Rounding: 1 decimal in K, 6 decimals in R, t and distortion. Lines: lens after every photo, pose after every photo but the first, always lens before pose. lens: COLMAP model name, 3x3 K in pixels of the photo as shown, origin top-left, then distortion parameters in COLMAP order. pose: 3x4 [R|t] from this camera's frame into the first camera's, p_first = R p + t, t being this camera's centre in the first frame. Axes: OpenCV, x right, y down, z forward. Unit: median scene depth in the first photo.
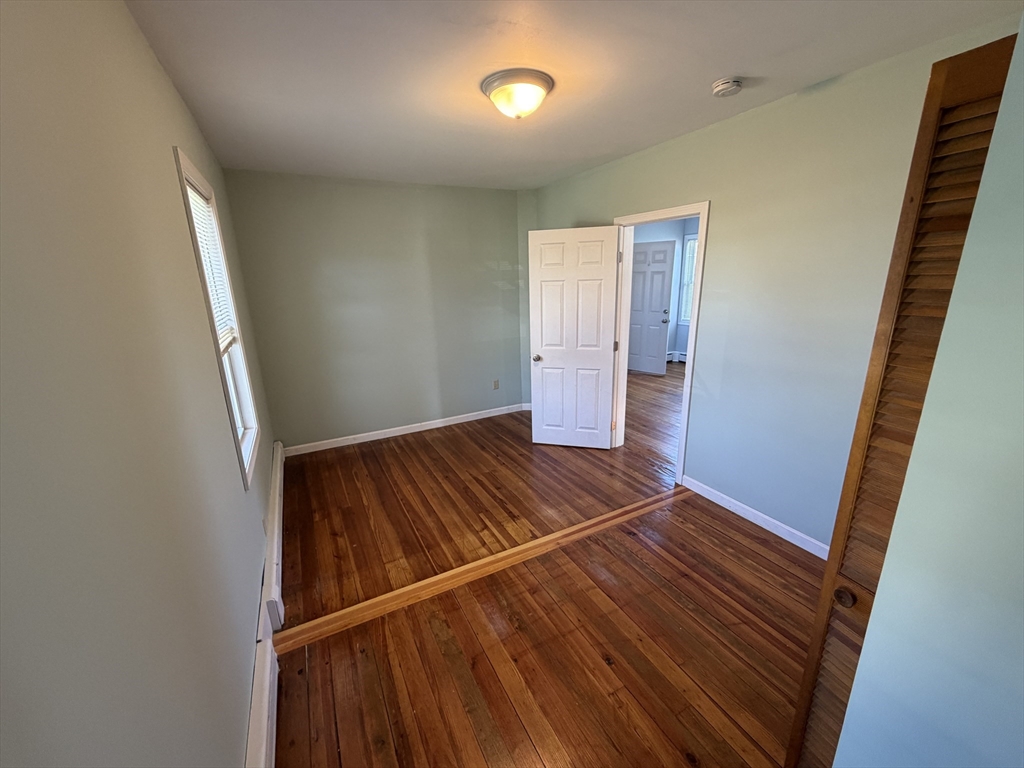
lens RADIAL K [[409.0, 0, 510.0], [0, 409.0, 386.1], [0, 0, 1]] dist [-0.004167, -0.000212]
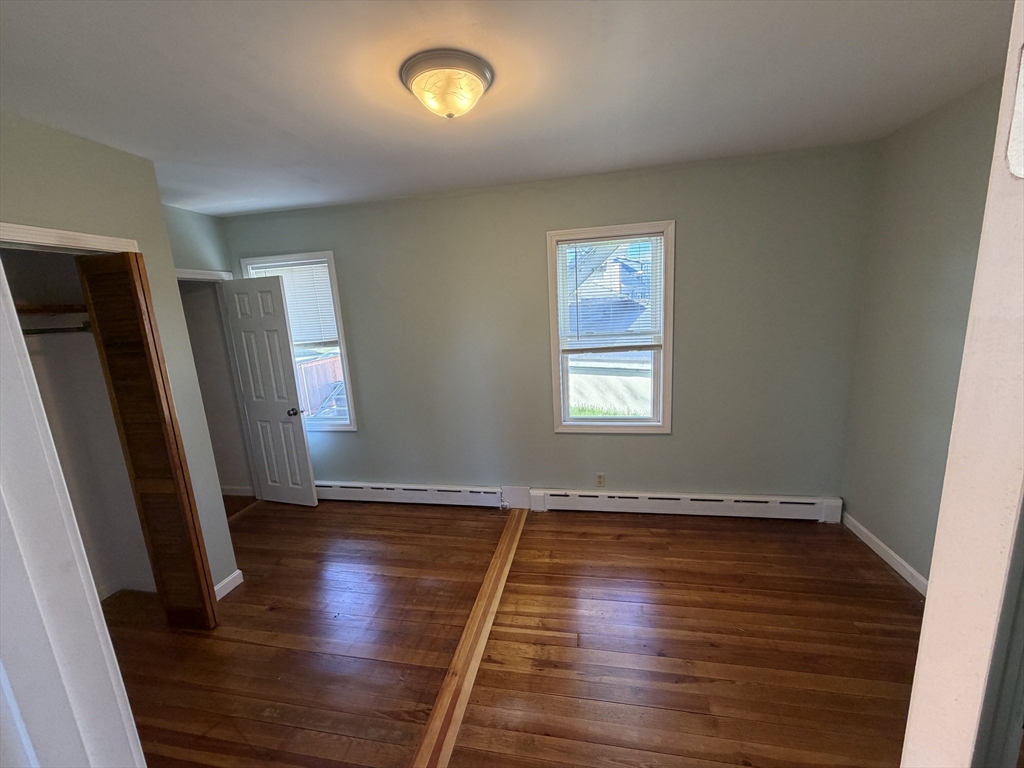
lens RADIAL K [[409.0, 0, 513.8], [0, 409.0, 386.7], [0, 0, 1]] dist [-0.004167, -0.000212]
pose [[-0.620275, 0.207322, -0.756490, 0.516438], [-0.138432, 0.920365, 0.365739, -0.384363], [0.772072, 0.331581, -0.542179, 1.350802]]
